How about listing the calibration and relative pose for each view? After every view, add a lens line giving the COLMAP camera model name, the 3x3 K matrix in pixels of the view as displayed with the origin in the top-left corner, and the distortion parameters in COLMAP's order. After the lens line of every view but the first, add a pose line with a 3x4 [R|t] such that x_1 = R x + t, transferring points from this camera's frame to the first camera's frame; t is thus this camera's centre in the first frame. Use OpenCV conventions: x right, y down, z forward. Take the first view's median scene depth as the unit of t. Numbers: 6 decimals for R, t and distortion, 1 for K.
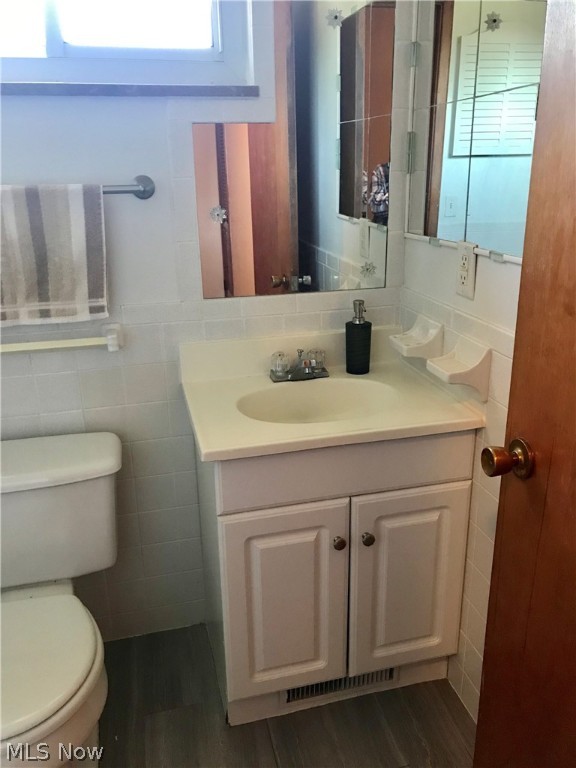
lens RADIAL K [[636.2, 0, 288.0], [0, 636.2, 384.0], [0, 0, 1]] dist [0.042485, -0.090792]
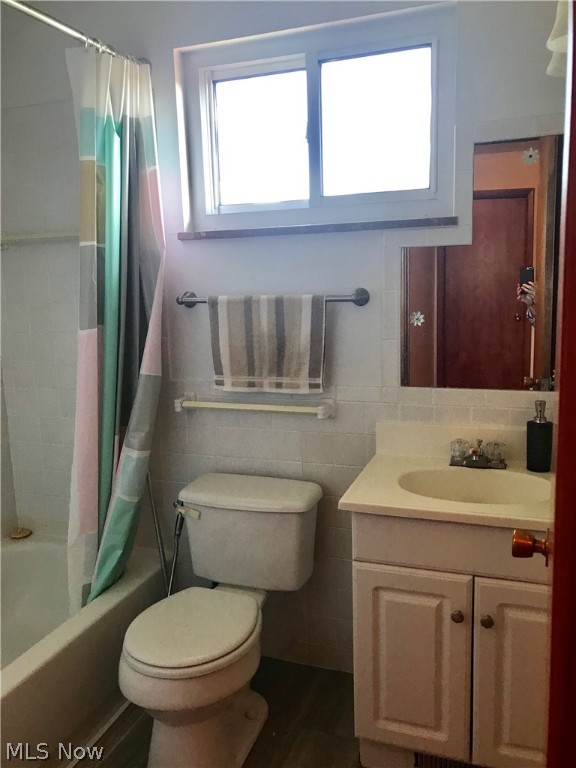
lens RADIAL K [[632.8, 0, 288.0], [0, 632.8, 384.0], [0, 0, 1]] dist [0.066542, -0.075415]
pose [[0.827100, 0.086744, -0.555320, 0.386090], [-0.169922, 0.980376, -0.099944, 0.019239], [0.535753, 0.177025, 0.825609, -0.110604]]
